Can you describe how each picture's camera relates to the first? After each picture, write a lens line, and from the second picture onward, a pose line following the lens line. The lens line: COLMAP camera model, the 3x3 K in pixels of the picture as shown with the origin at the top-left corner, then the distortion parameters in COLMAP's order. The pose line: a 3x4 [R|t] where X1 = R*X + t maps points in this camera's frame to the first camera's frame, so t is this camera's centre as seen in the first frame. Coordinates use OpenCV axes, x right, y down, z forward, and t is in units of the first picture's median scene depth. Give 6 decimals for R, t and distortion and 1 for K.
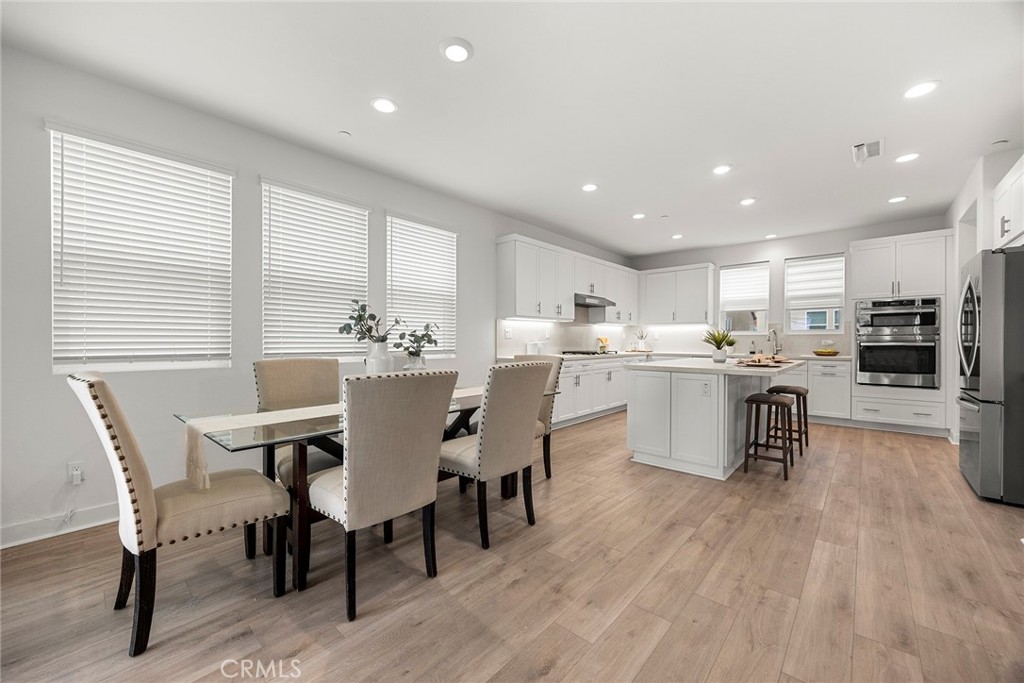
lens RADIAL K [[394.5, 0, 517.3], [0, 394.5, 342.0], [0, 0, 1]] dist [0.000456, 0.000101]
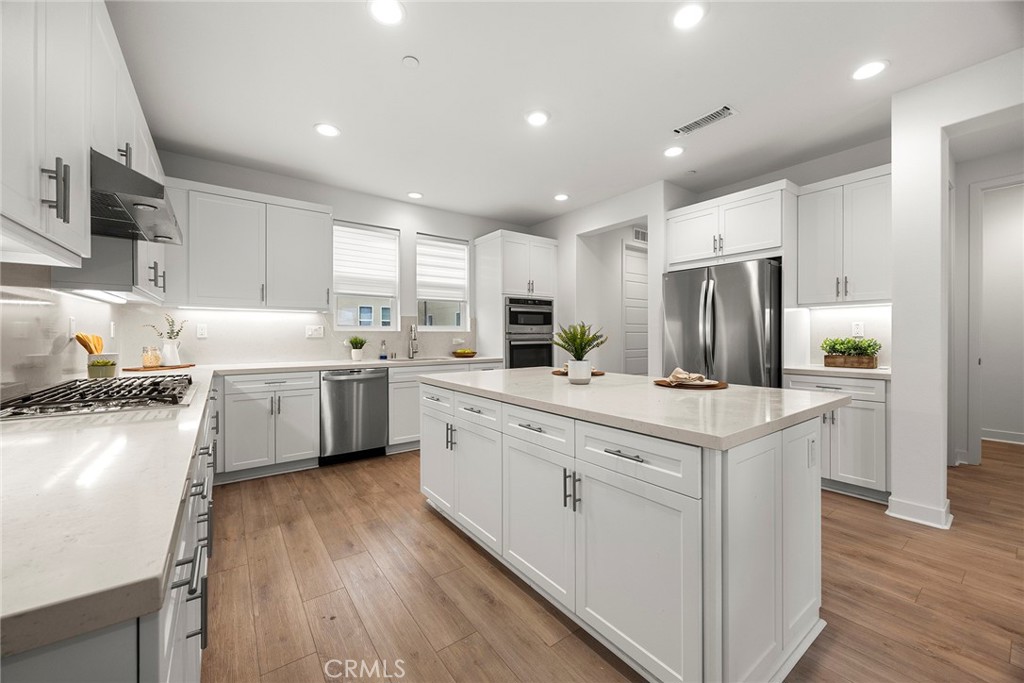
lens RADIAL K [[394.5, 0, 513.6], [0, 394.5, 335.2], [0, 0, 1]] dist [0.000456, 0.000101]
pose [[0.209257, 0.000022, 0.977861, -0.027347], [0.006560, 0.999977, -0.001426, -0.010460], [-0.977839, 0.006713, 0.209252, 0.700679]]
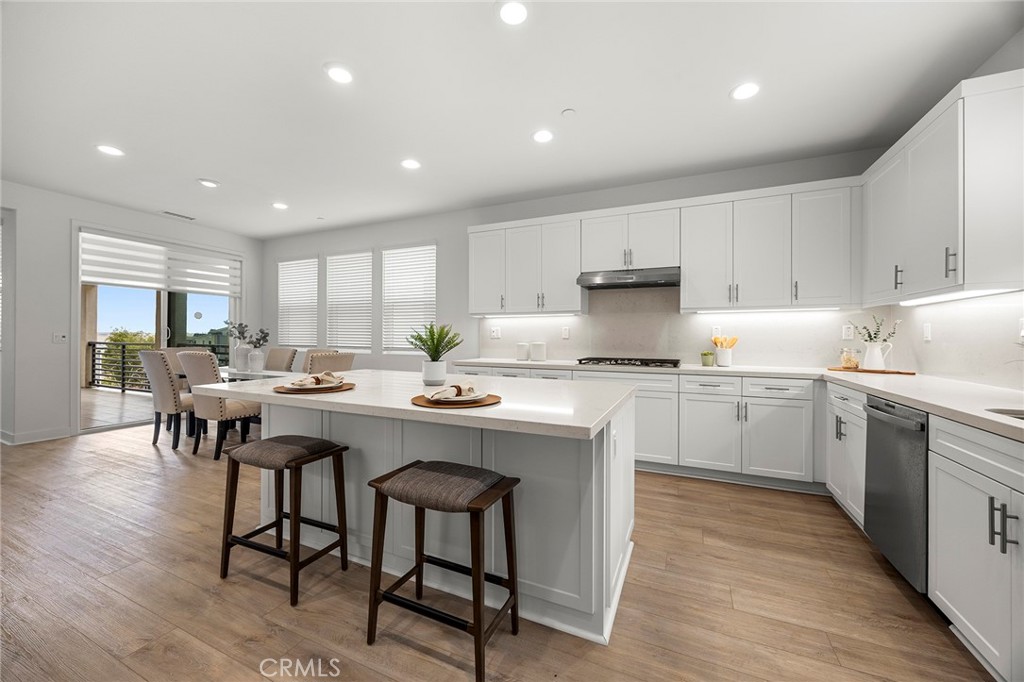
lens RADIAL K [[394.5, 0, 514.1], [0, 394.5, 334.2], [0, 0, 1]] dist [0.000456, 0.000101]
pose [[0.291479, -0.006366, -0.956556, 0.758593], [-0.008997, 0.999915, -0.009396, -0.009385], [0.956535, 0.011345, 0.291397, 0.680807]]
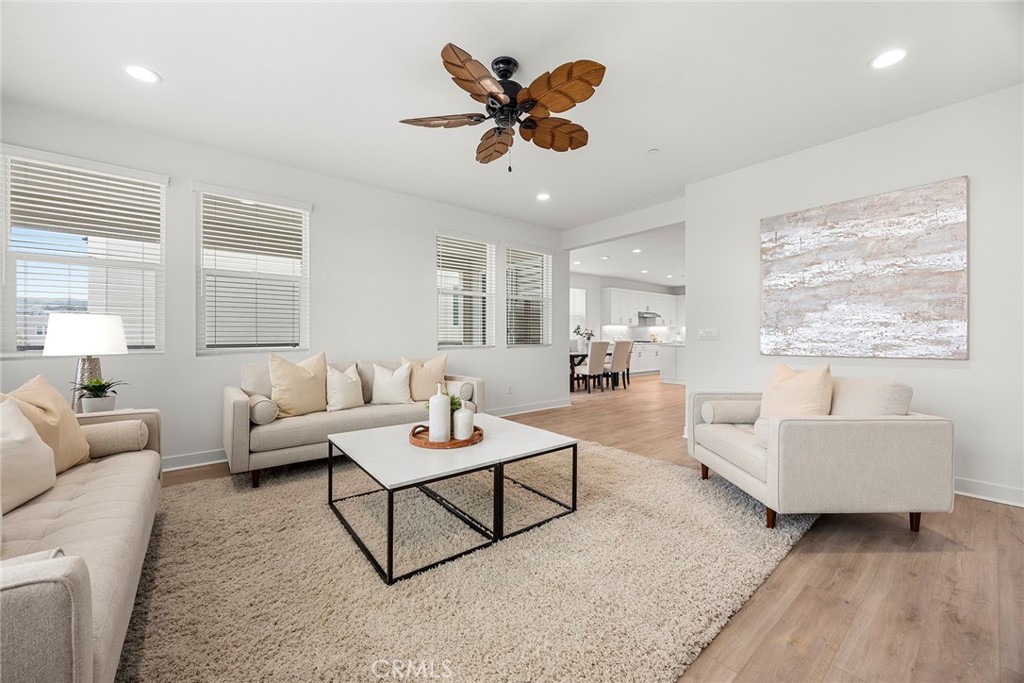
lens RADIAL K [[394.5, 0, 512.6], [0, 394.5, 338.8], [0, 0, 1]] dist [0.000456, 0.000101]
pose [[0.986536, 0.001160, -0.163542, -0.167940], [-0.000902, 0.999998, 0.001649, 0.011025], [0.163543, -0.001479, 0.986535, -1.152591]]
